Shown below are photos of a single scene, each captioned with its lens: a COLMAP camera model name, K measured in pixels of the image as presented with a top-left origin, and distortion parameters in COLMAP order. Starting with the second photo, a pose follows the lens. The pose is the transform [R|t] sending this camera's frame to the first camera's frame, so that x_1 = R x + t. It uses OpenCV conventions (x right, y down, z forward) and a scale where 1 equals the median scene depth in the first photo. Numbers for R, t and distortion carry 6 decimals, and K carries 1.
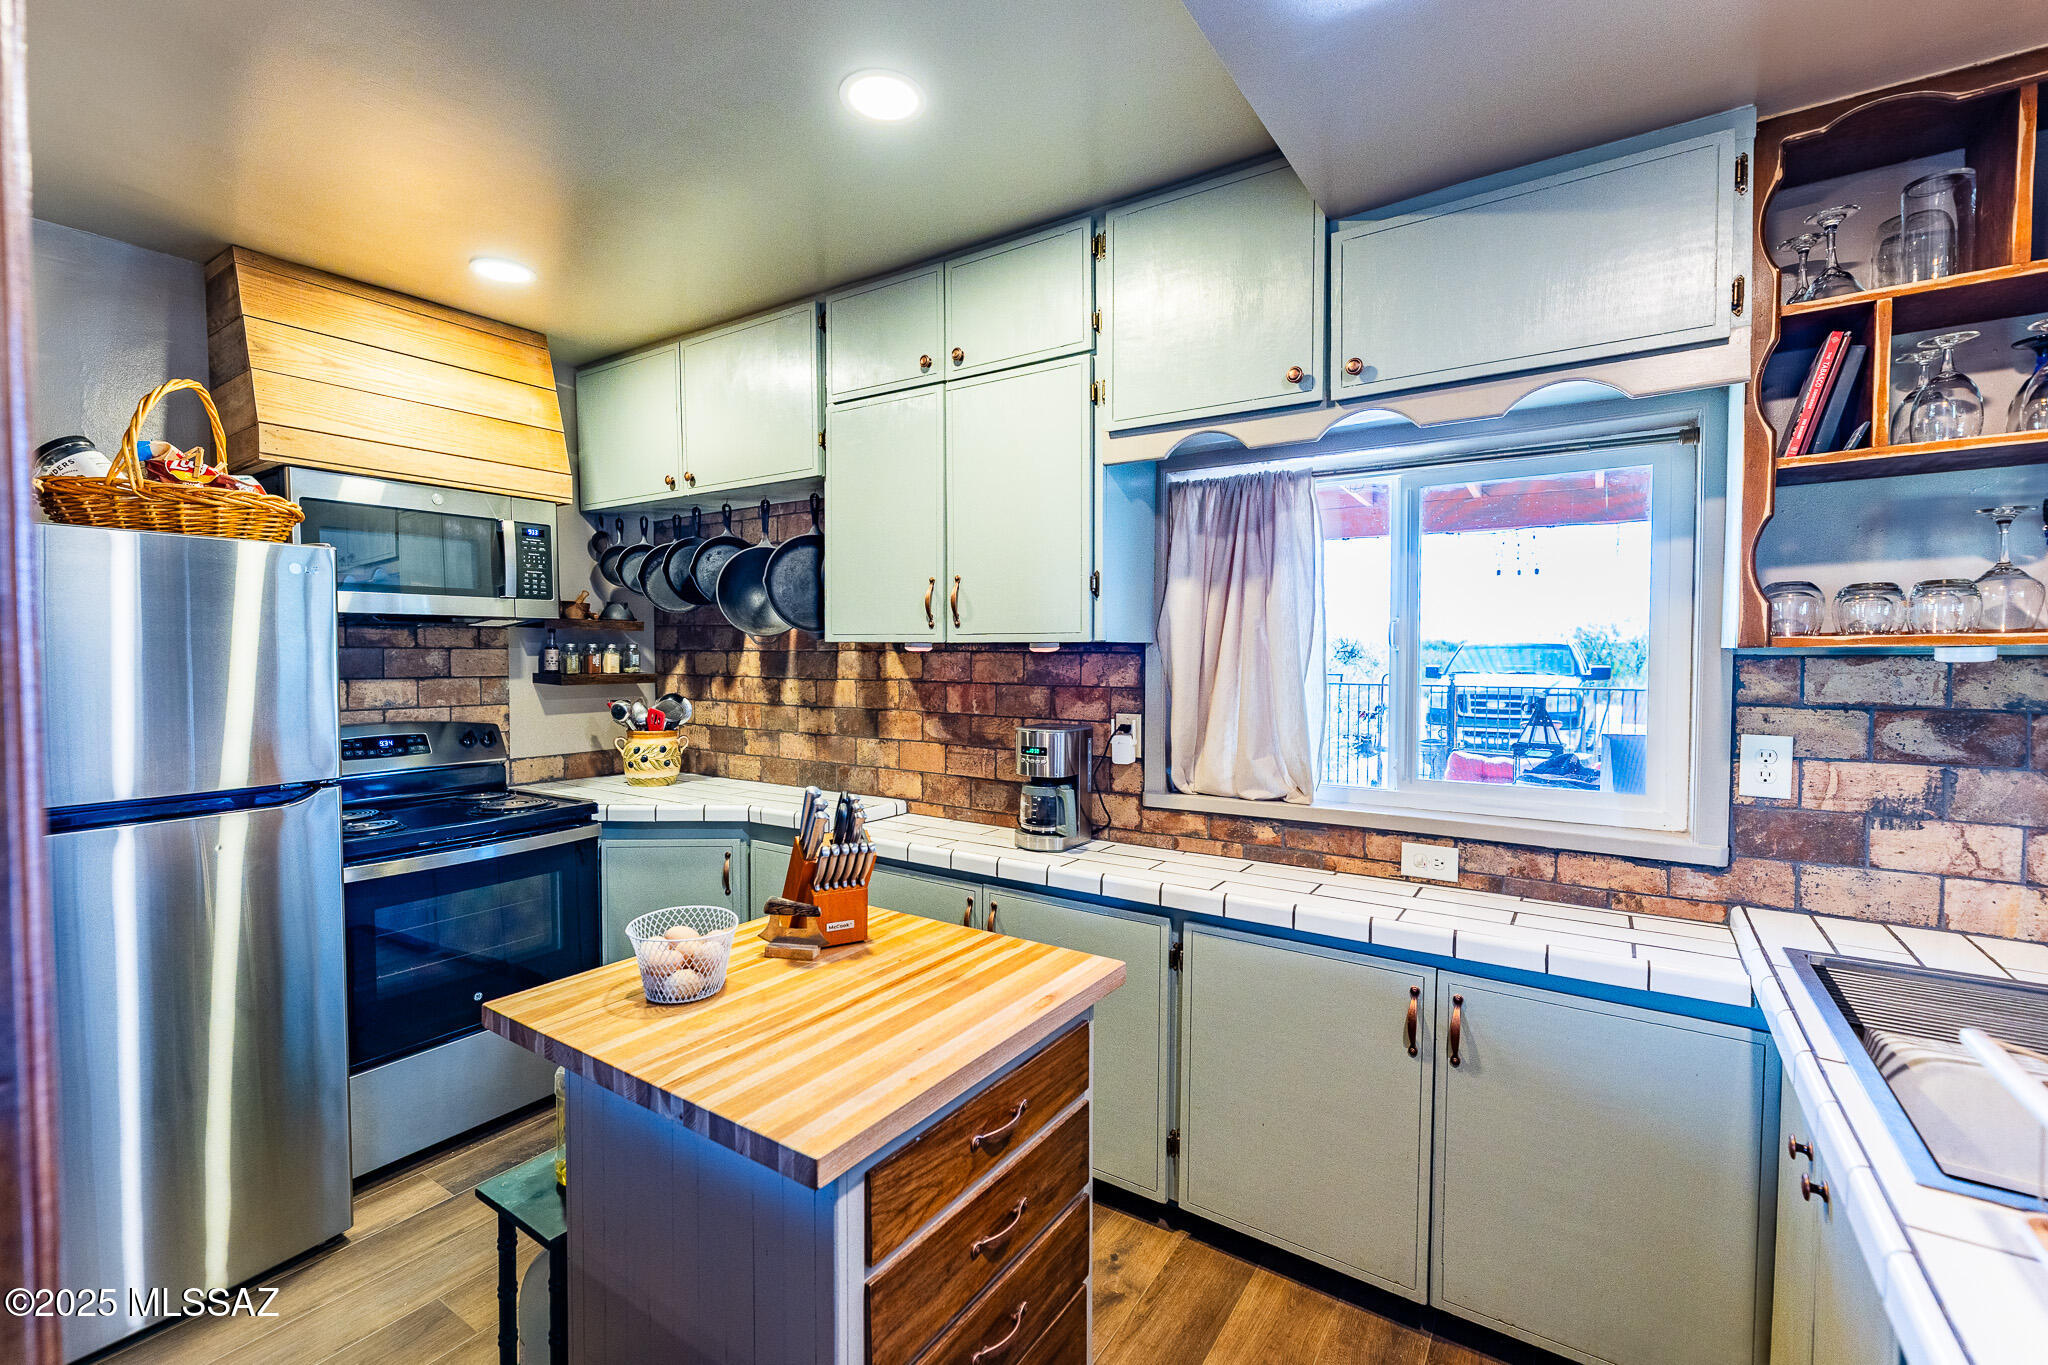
lens RADIAL K [[882.7, 0, 1013.4], [0, 882.7, 680.5], [0, 0, 1]] dist [-0.001123, 0.000962]
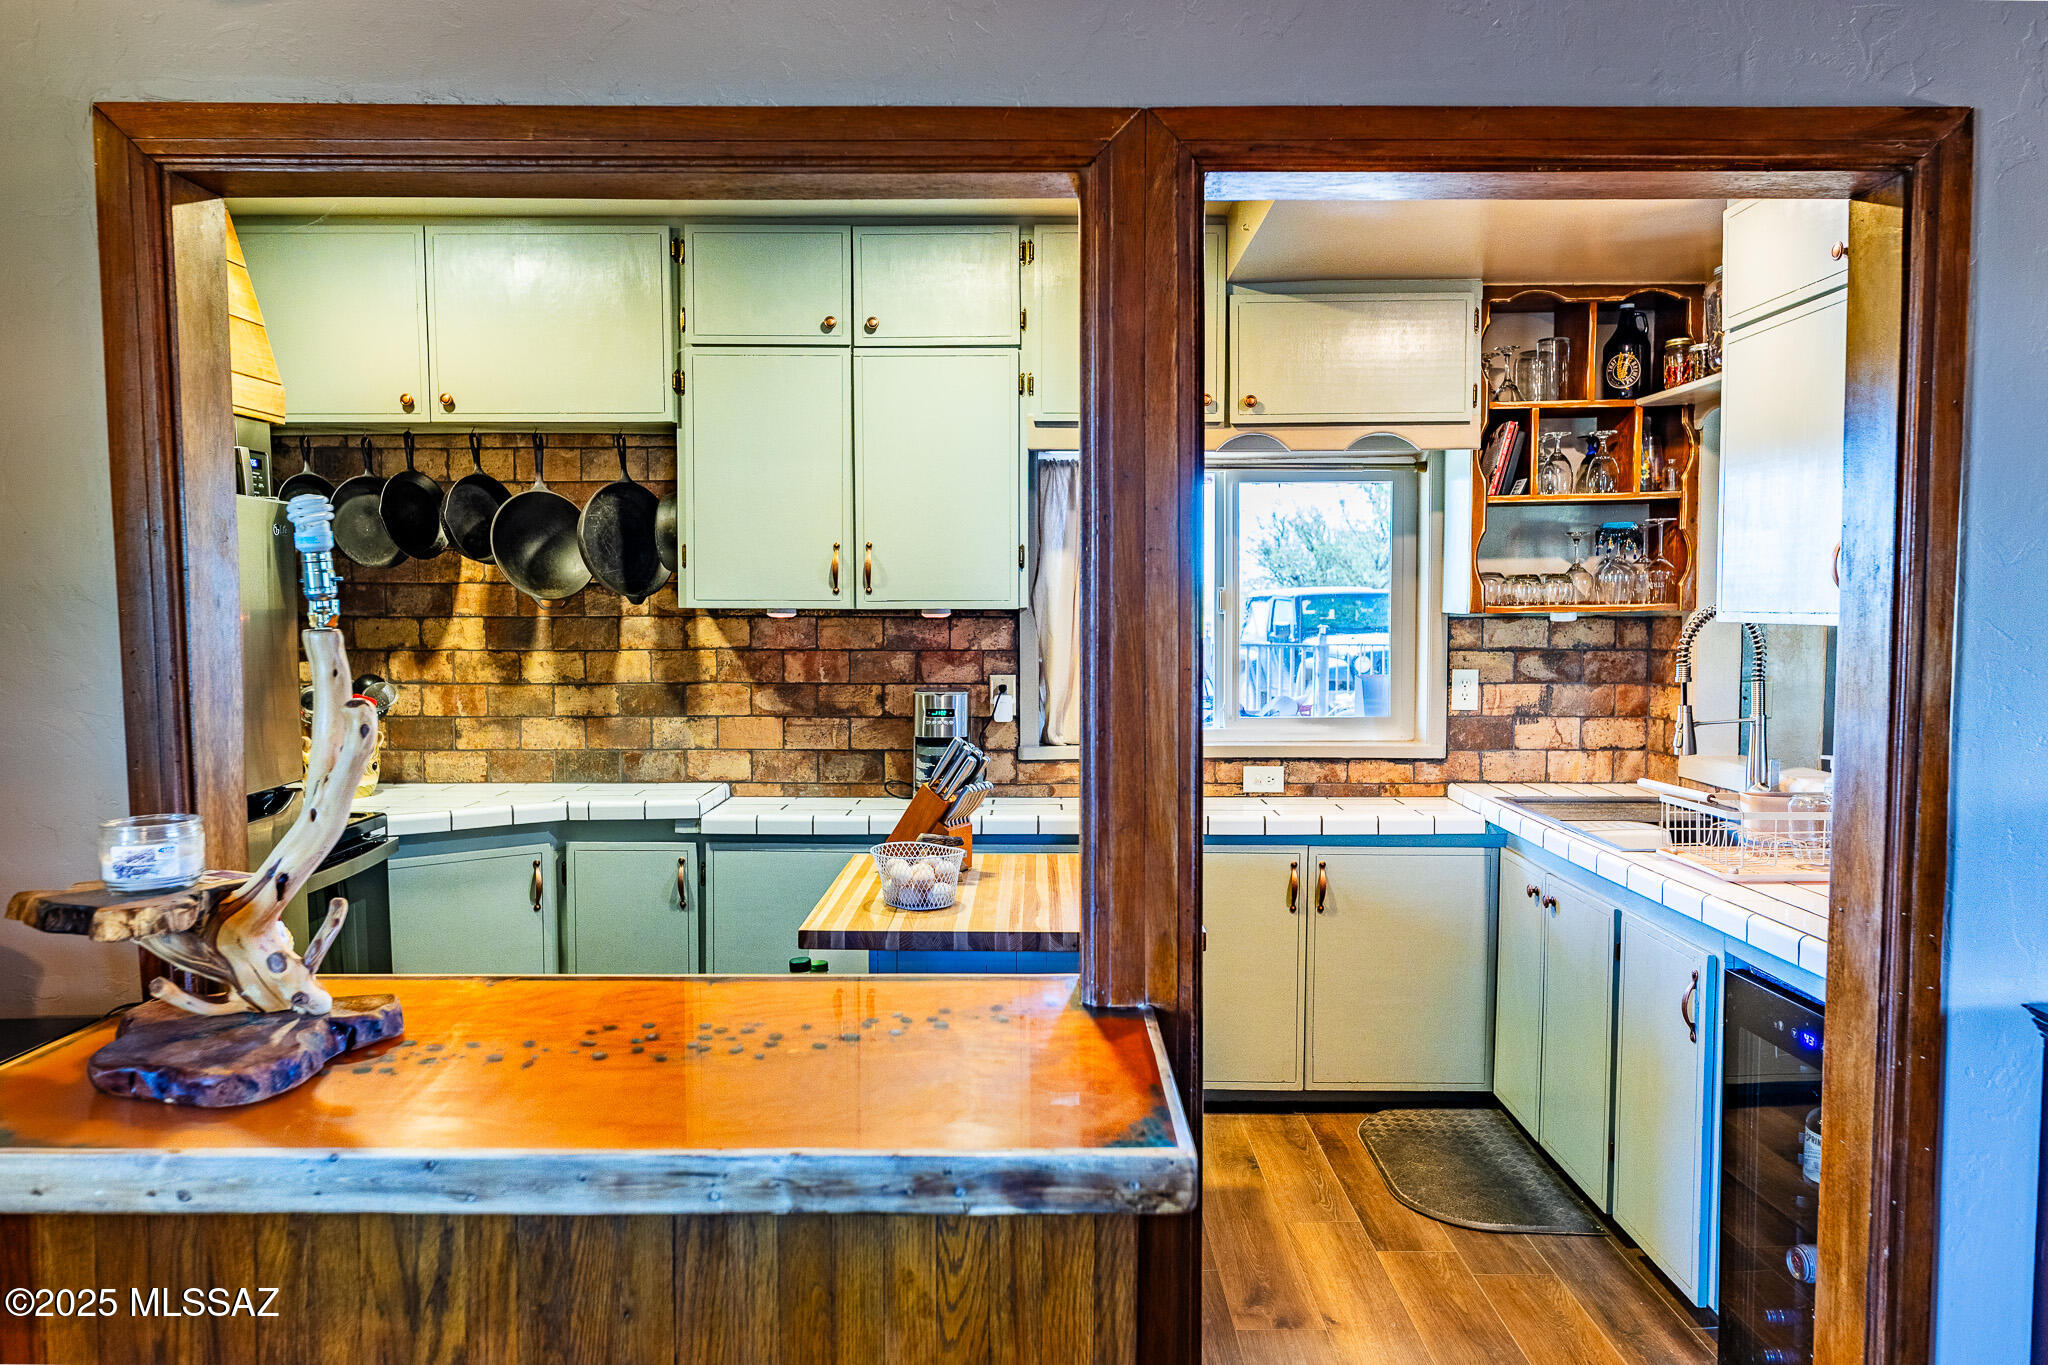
lens RADIAL K [[1332.6, 0, 1018.2], [0, 1332.6, 678.7], [0, 0, 1]] dist [0.002946, -0.001972]
pose [[0.837559, -0.036380, 0.545134, -0.784706], [0.021521, 0.999203, 0.033618, -0.012042], [-0.545923, -0.016425, 0.837674, -0.380487]]
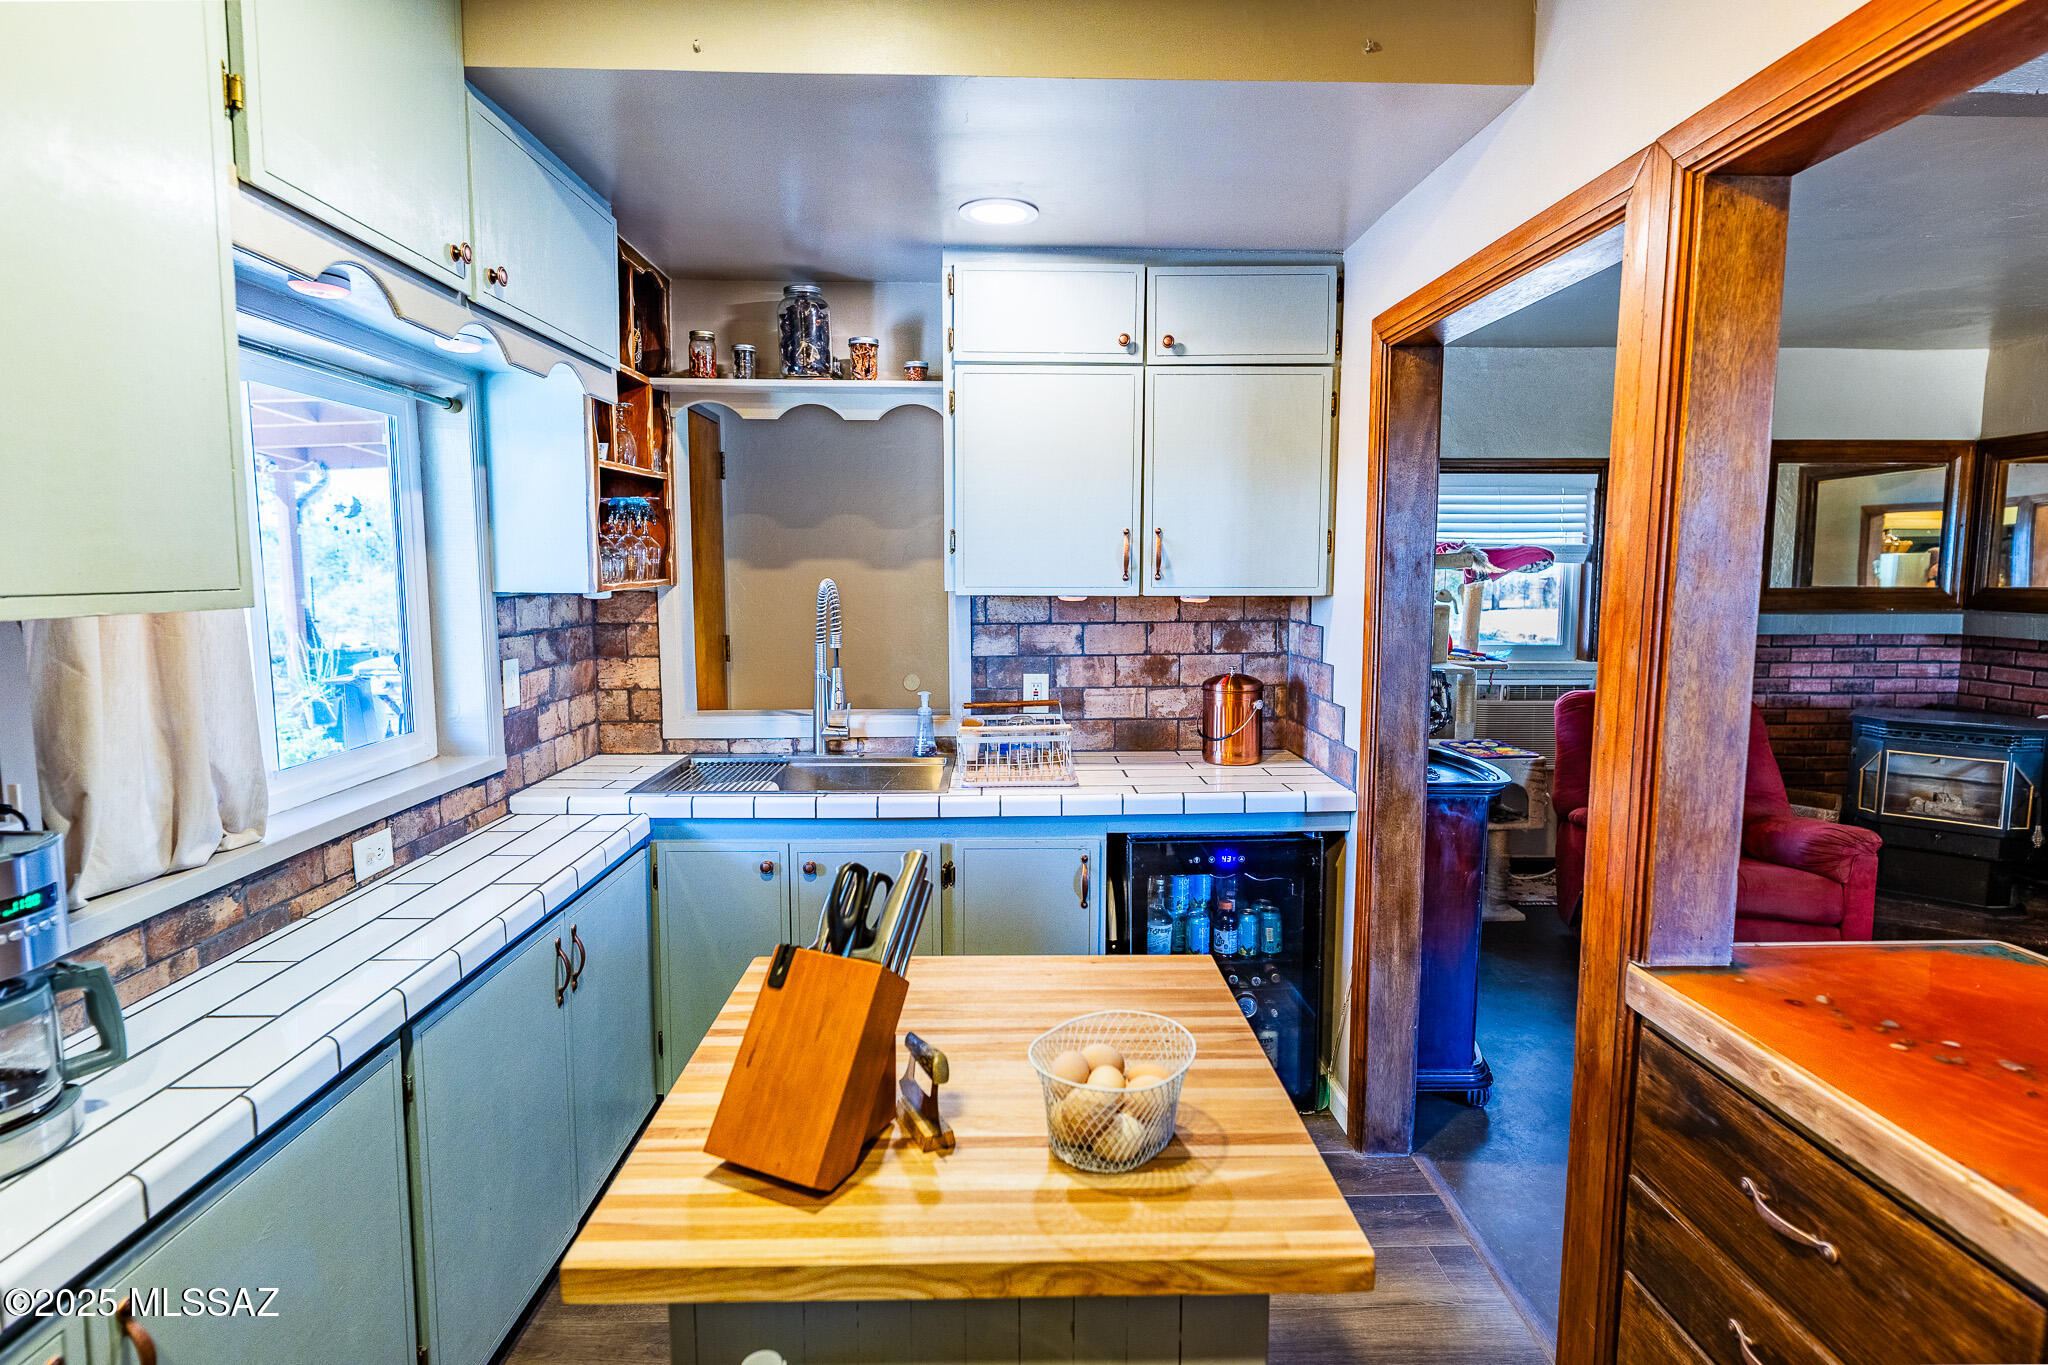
lens RADIAL K [[1029.3, 0, 1023.9], [0, 1029.3, 673.0], [0, 0, 1]] dist [0.003576, -0.002654]
pose [[-0.577076, -0.090220, 0.811692, -0.593879], [0.020061, 0.992014, 0.124525, -0.067022], [-0.816444, 0.088144, -0.570657, 0.928954]]
